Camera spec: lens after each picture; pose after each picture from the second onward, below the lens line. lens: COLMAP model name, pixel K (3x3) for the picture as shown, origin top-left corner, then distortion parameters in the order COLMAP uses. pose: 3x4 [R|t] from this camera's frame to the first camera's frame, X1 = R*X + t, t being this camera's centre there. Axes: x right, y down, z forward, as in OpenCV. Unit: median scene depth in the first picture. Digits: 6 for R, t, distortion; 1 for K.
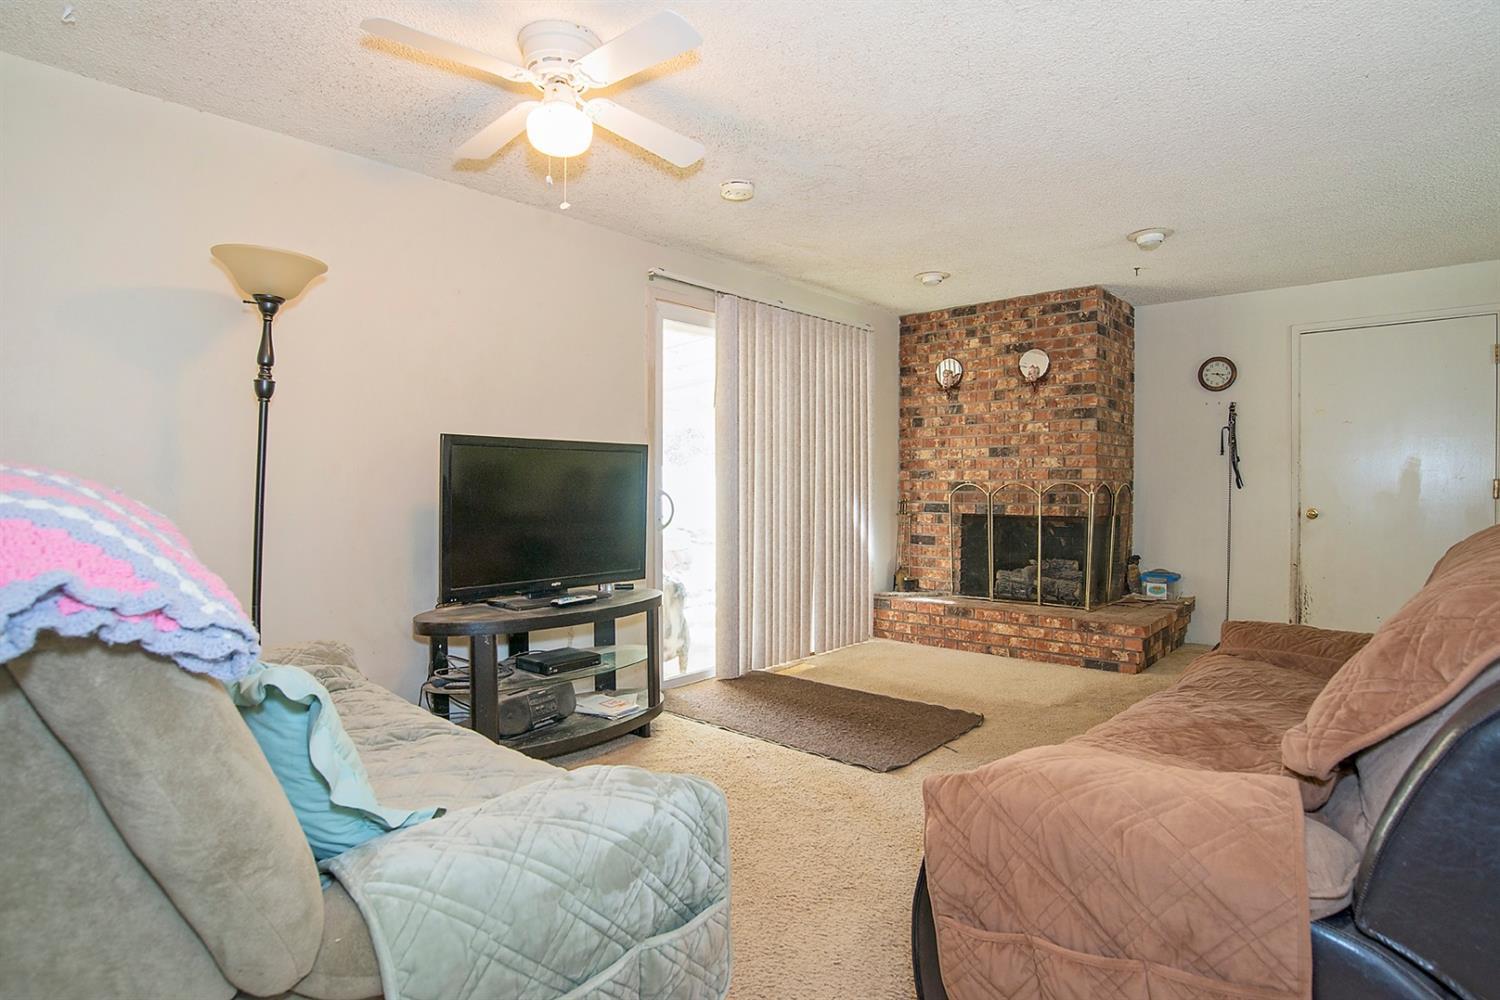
lens RADIAL K [[790.2, 0, 753.4], [0, 790.2, 485.0], [0, 0, 1]] dist [-0.002577, 0.000380]
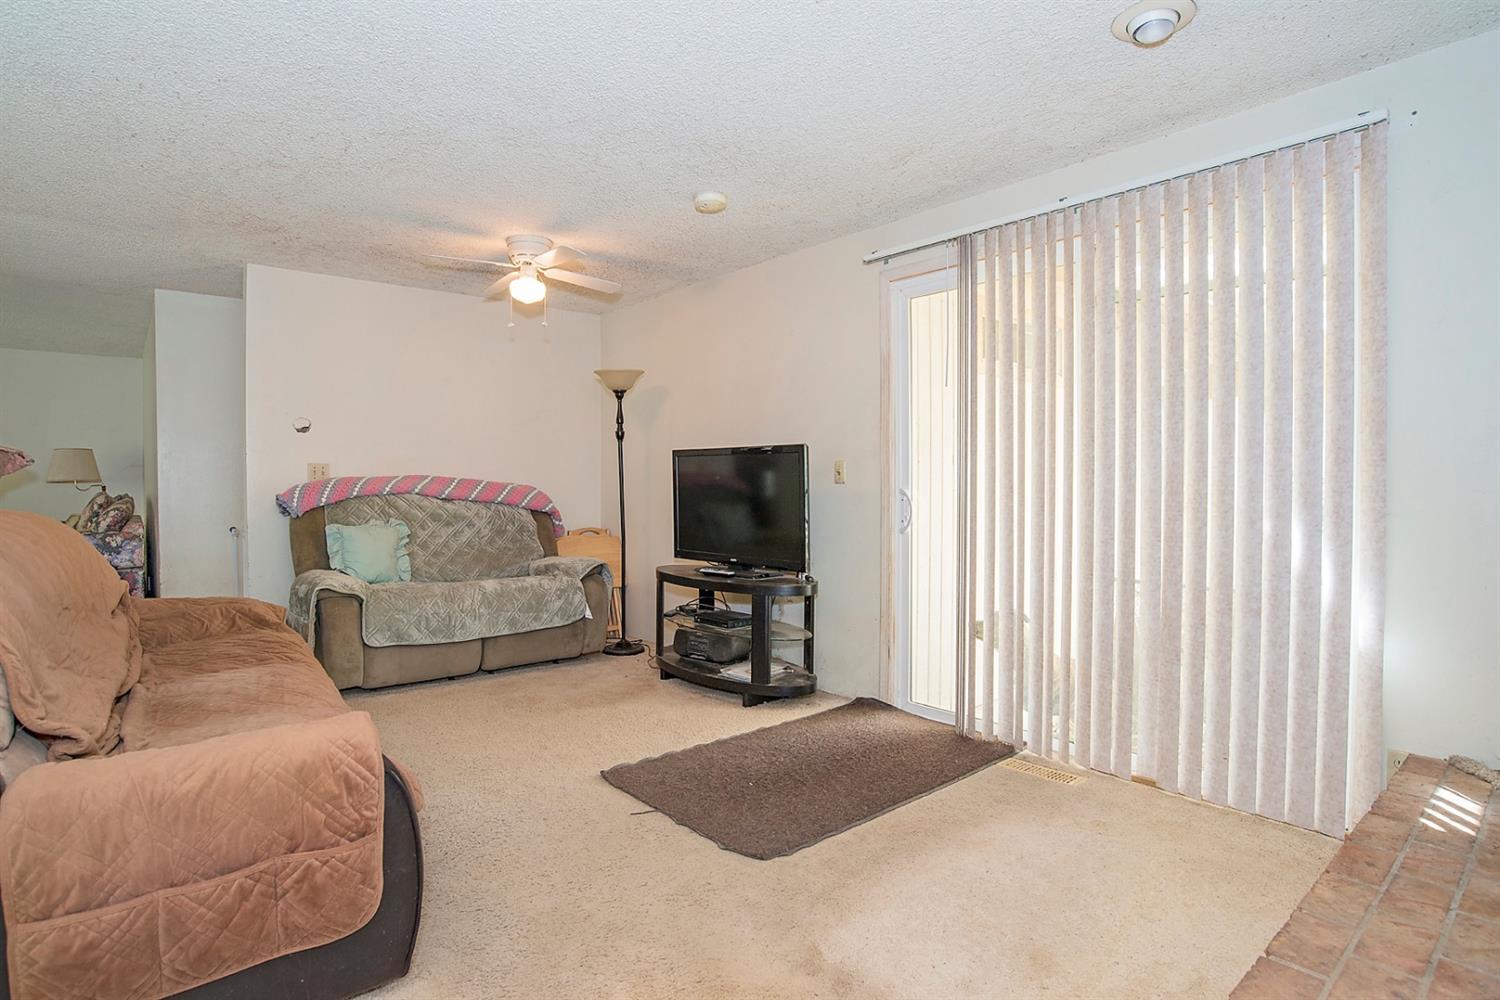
lens RADIAL K [[790.2, 0, 753.4], [0, 790.2, 485.0], [0, 0, 1]] dist [-0.002577, 0.000380]
pose [[-0.148135, -0.001789, -0.988966, 1.048829], [-0.006888, 0.999976, -0.000777, 0.005757], [0.988943, 0.006697, -0.148144, 1.261673]]
